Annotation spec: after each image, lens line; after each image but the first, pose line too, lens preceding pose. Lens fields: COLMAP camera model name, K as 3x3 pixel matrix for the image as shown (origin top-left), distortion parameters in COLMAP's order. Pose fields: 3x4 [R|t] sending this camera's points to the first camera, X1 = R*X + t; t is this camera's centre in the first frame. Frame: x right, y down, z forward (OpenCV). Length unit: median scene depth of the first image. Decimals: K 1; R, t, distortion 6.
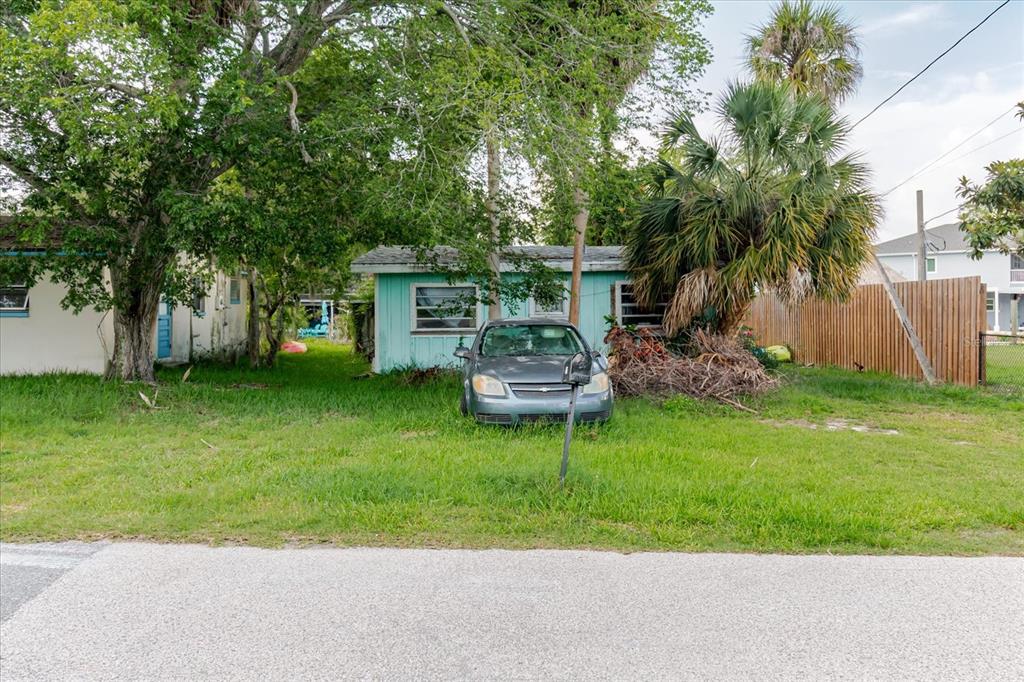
lens RADIAL K [[794.2, 0, 517.5], [0, 794.2, 317.3], [0, 0, 1]] dist [0.004941, -0.001702]
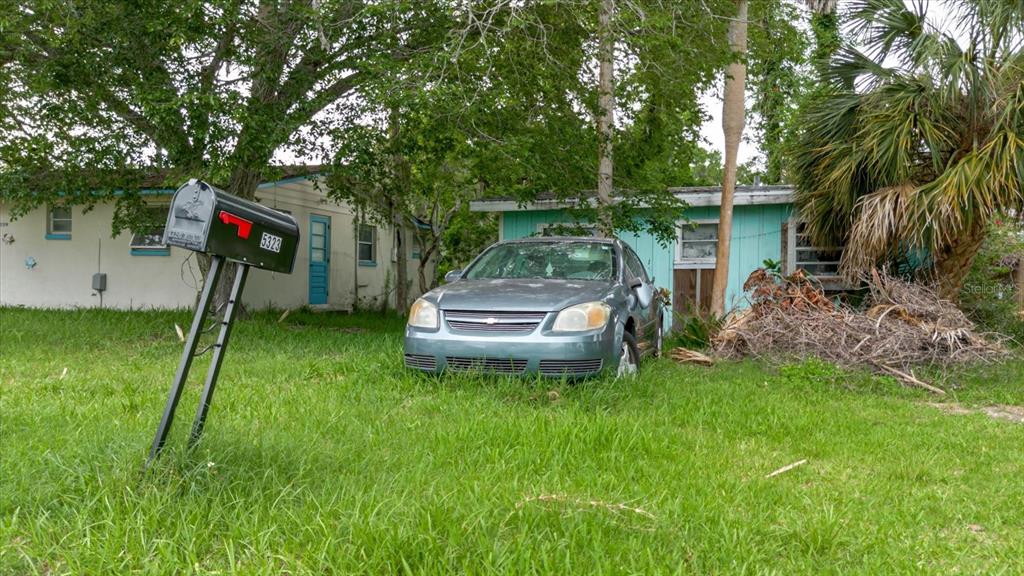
lens RADIAL K [[750.4, 0, 515.6], [0, 750.4, 282.6], [0, 0, 1]] dist [0.090323, -0.101276]
pose [[0.939056, 0.018296, -0.343276, 0.139332], [-0.023925, 0.999640, -0.012171, 0.035516], [0.342929, 0.019642, 0.939156, 0.230384]]
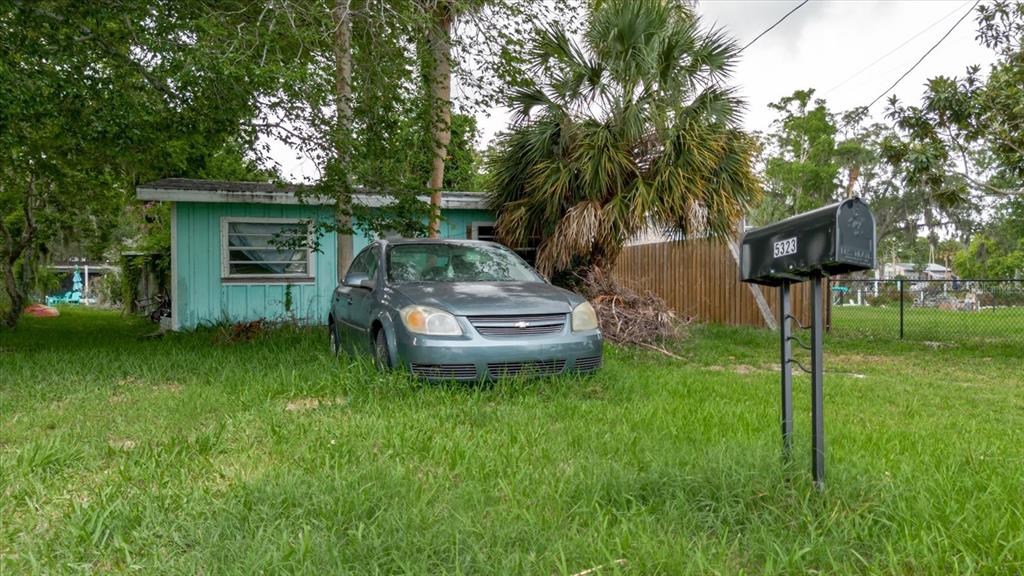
lens RADIAL K [[722.0, 0, 518.6], [0, 722.0, 295.9], [0, 0, 1]] dist [0.074285, -0.085565]
pose [[0.952514, -0.005277, 0.304448, -0.079419], [0.002988, 0.999964, 0.007984, 0.033332], [-0.304479, -0.006695, 0.952496, 0.231719]]
